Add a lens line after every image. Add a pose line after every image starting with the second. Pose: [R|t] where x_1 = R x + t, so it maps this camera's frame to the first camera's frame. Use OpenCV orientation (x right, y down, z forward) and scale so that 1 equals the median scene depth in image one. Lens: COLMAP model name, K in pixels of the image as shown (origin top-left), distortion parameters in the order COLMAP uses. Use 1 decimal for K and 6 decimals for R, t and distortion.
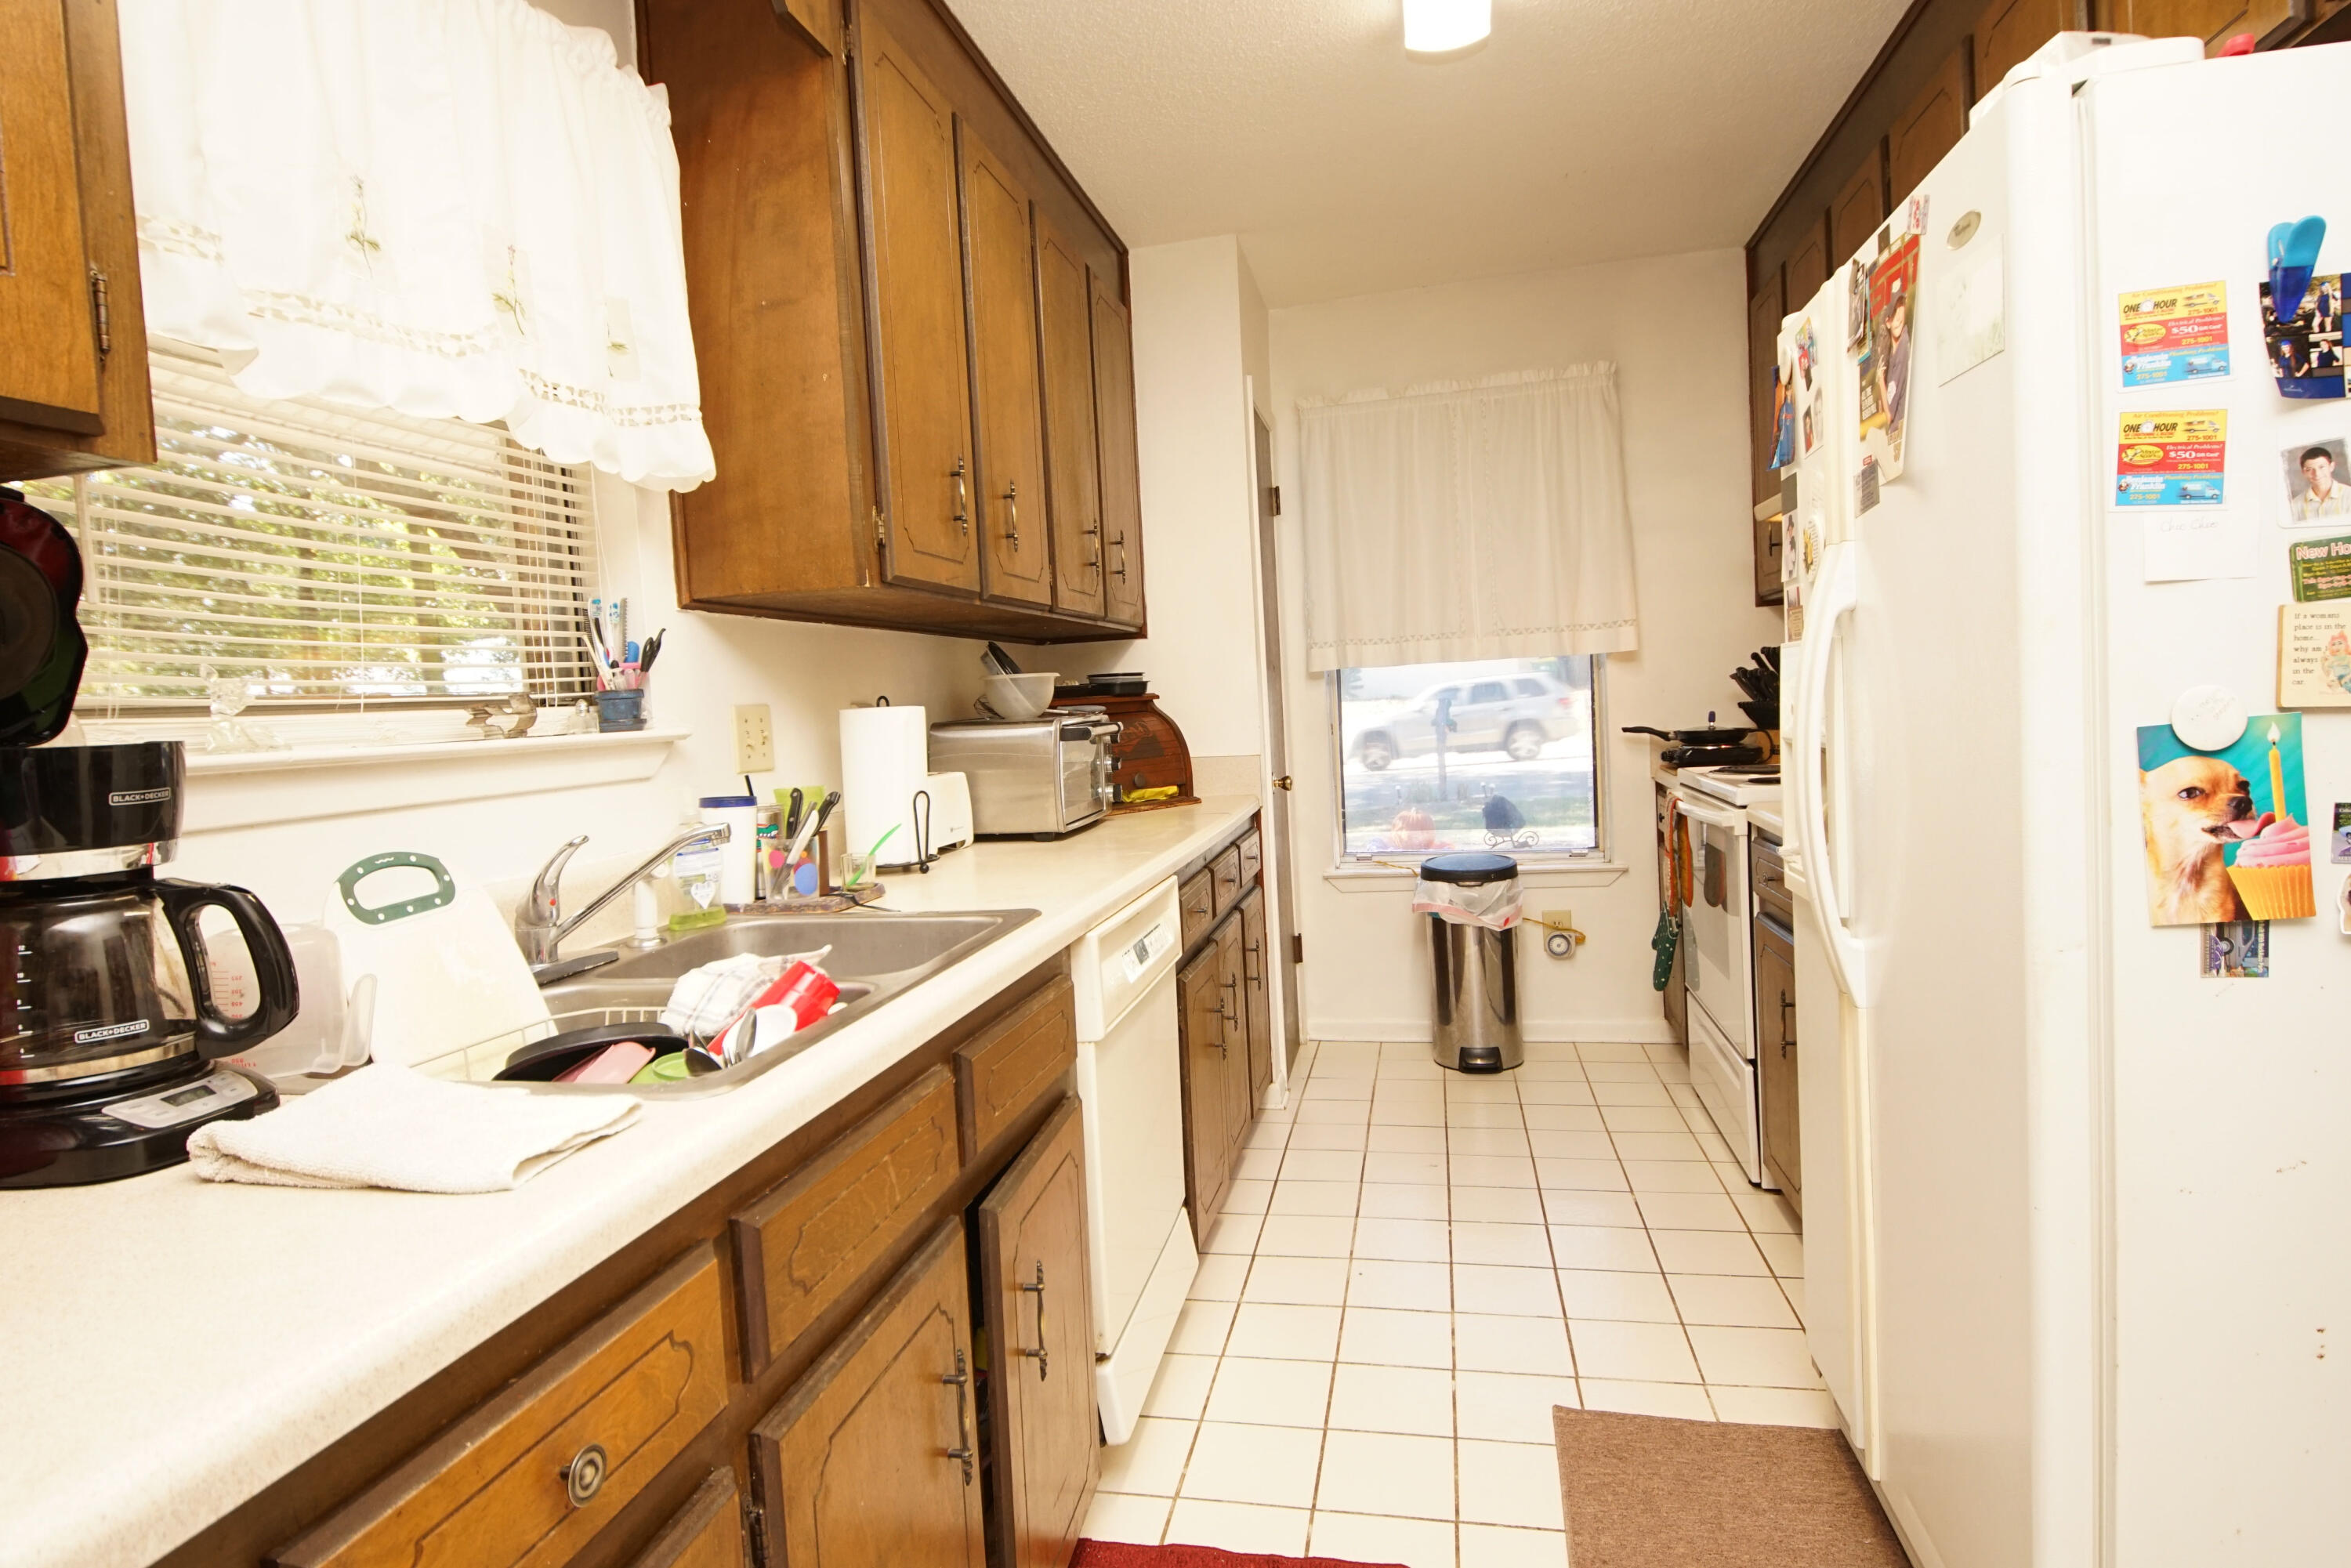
lens RADIAL K [[1266.3, 0, 1176.3], [0, 1266.3, 767.2], [0, 0, 1]] dist [0.028244, -0.027198]
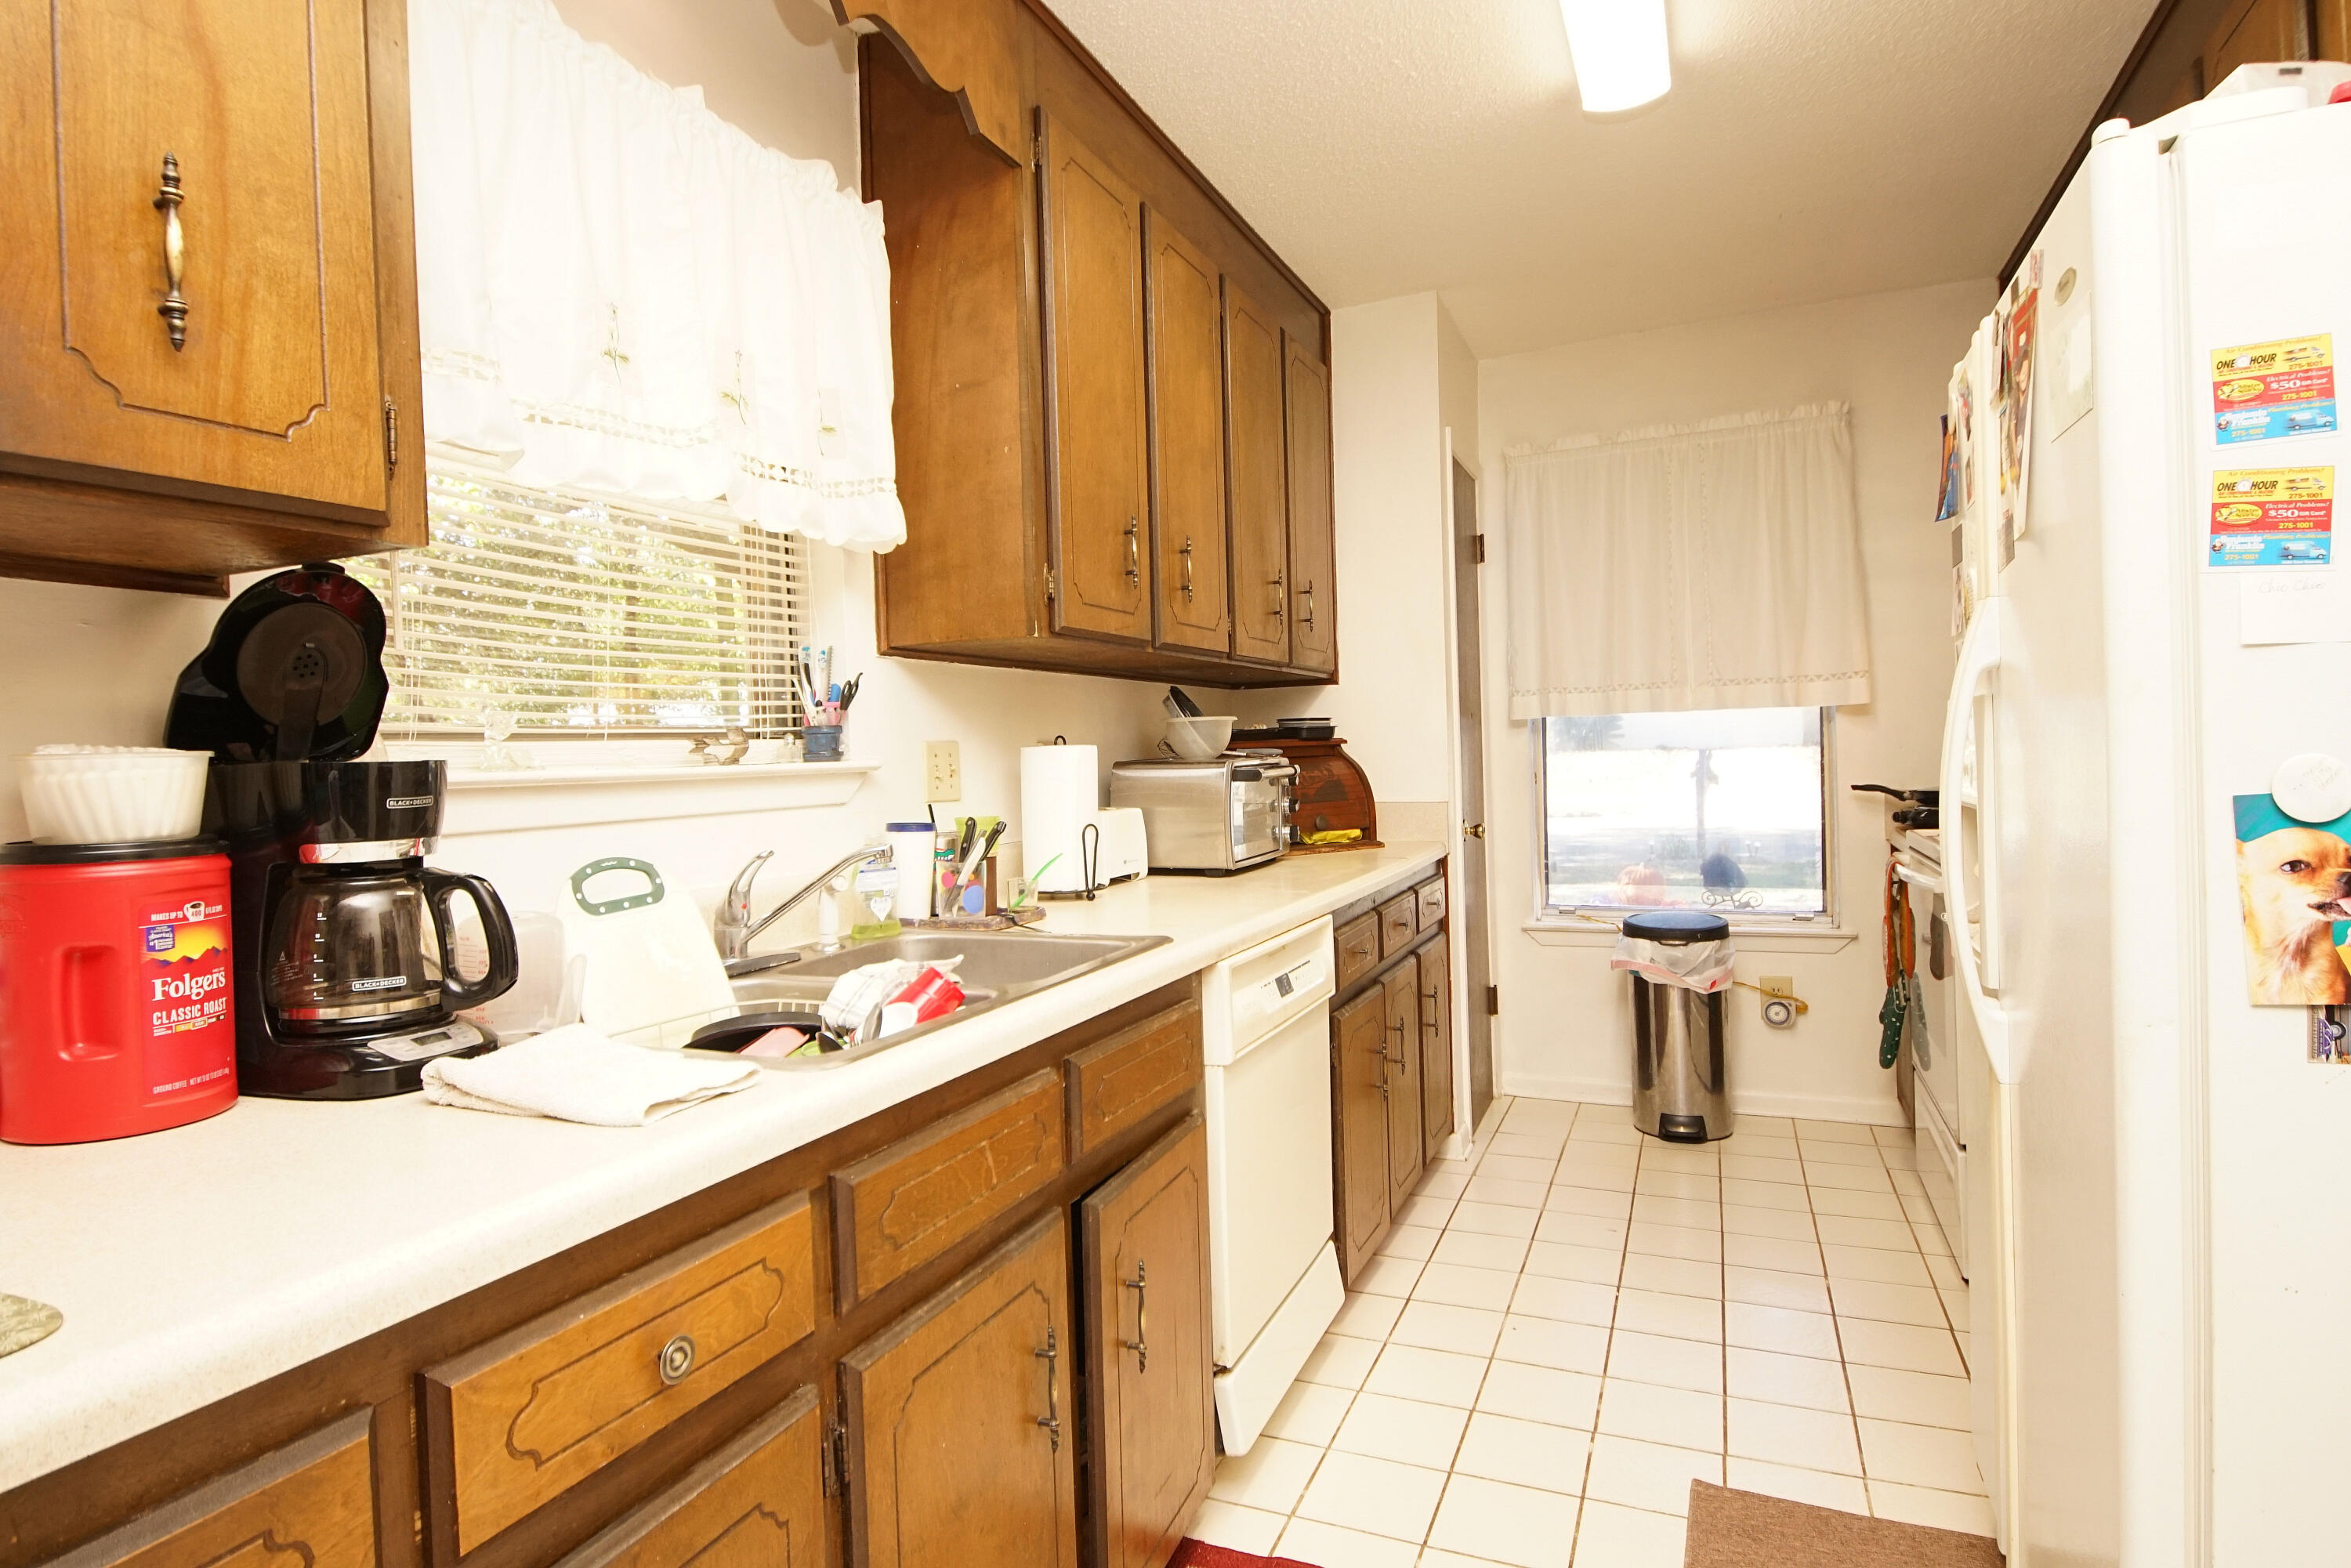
lens RADIAL K [[1266.3, 0, 1171.8], [0, 1266.3, 767.4], [0, 0, 1]] dist [0.028244, -0.027198]
pose [[0.980582, 0.025399, -0.194458, 0.096218], [-0.031868, 0.999035, -0.030212, 0.001163], [0.193503, 0.035823, 0.980446, -0.057947]]
